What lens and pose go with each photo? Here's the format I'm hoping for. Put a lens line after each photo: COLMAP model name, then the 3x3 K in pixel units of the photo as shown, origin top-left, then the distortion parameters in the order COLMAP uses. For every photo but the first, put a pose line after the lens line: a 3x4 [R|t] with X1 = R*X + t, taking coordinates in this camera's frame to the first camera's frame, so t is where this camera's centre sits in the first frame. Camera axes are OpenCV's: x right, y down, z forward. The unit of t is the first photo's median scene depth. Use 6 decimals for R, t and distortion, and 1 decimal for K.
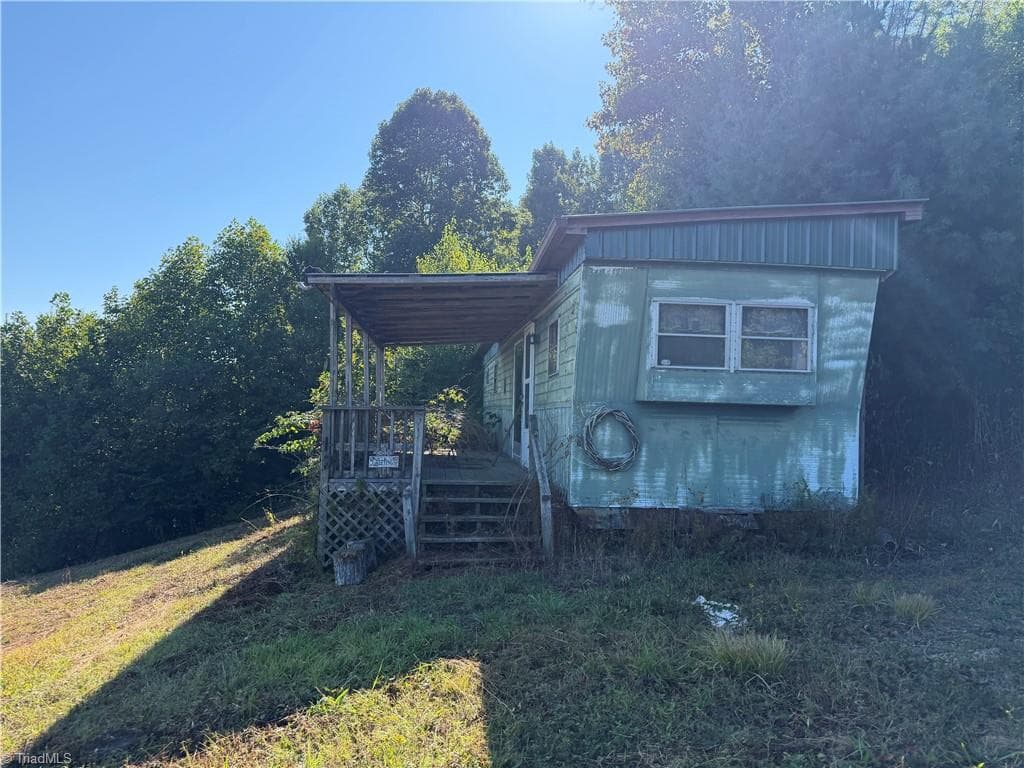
lens RADIAL K [[811.7, 0, 512.0], [0, 811.7, 384.0], [0, 0, 1]] dist [0.109618, -0.128675]
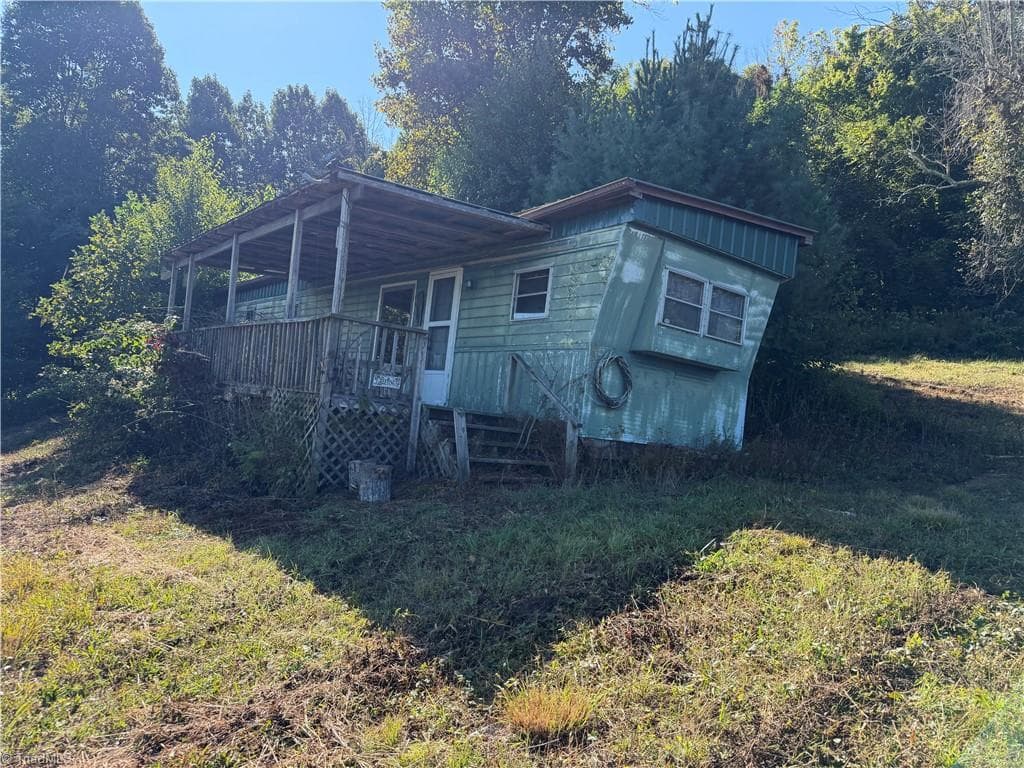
lens RADIAL K [[811.7, 0, 512.0], [0, 811.7, 384.0], [0, 0, 1]] dist [0.109618, -0.128675]
pose [[0.820618, 0.106302, 0.561504, -0.633450], [-0.114377, 0.993218, -0.020874, 0.111752], [-0.559915, -0.047094, 0.827211, 0.131465]]
